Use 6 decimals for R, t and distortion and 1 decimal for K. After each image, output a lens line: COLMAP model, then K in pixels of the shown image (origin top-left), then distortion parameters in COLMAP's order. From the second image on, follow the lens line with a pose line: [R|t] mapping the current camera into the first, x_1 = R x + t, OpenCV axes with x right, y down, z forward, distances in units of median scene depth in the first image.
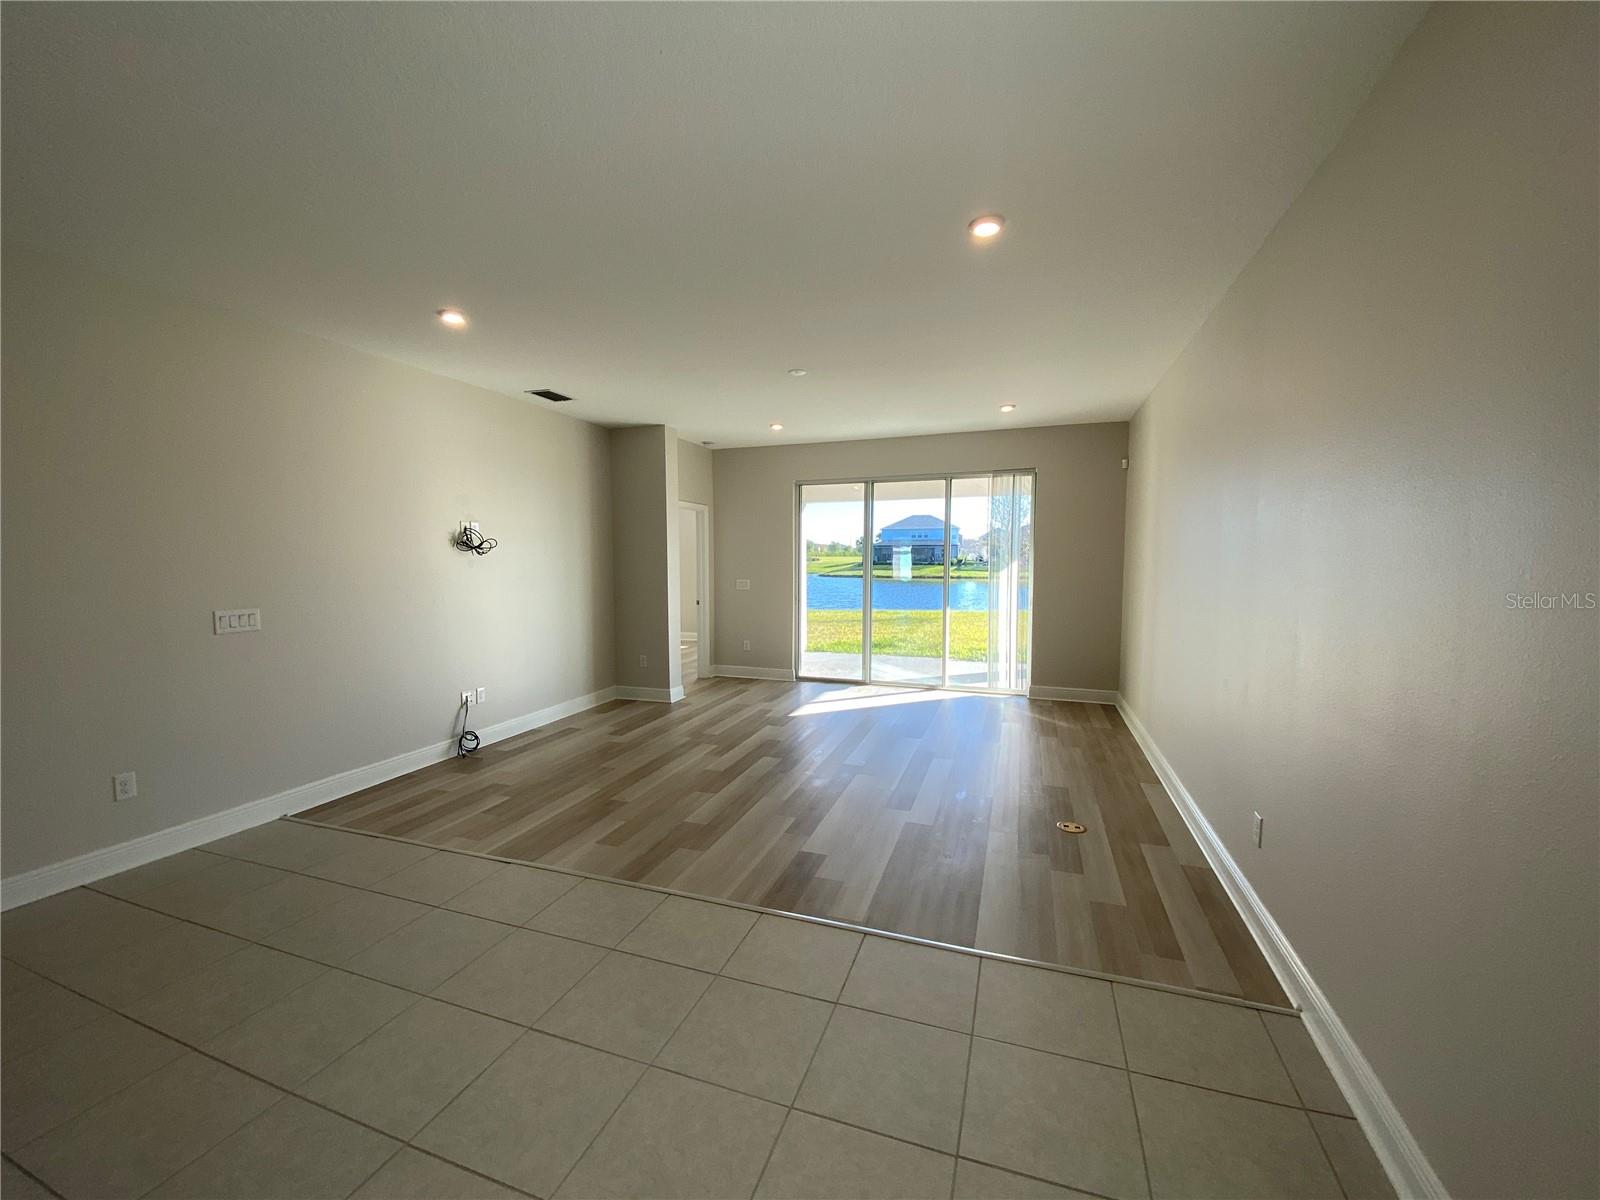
lens RADIAL K [[650.2, 0, 800.0], [0, 650.2, 600.0], [0, 0, 1]] dist [0.026156, -0.020352]
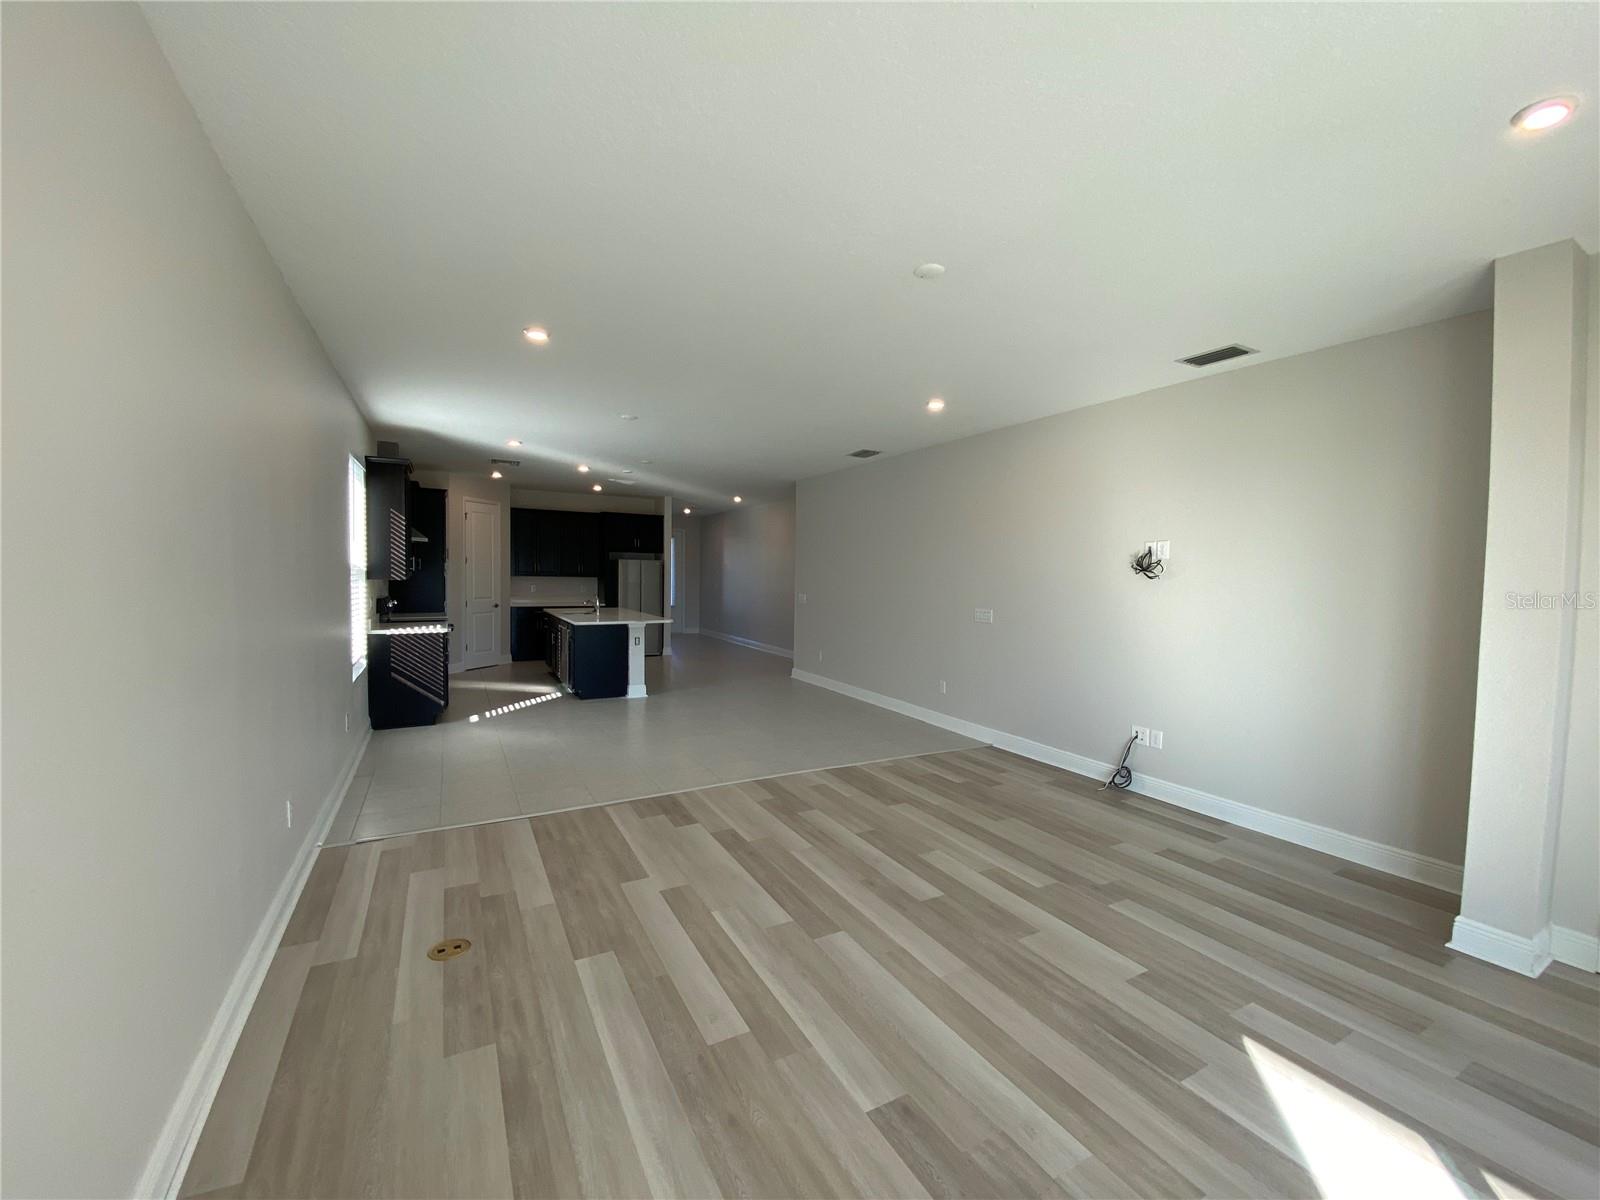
lens RADIAL K [[652.4, 0, 796.1], [0, 652.4, 602.8], [0, 0, 1]] dist [0.022162, -0.020759]
pose [[-0.684514, 0.026627, -0.728513, 0.570762], [-0.063103, 0.993417, 0.095602, -0.106444], [0.726263, 0.111412, -0.678328, 1.469600]]
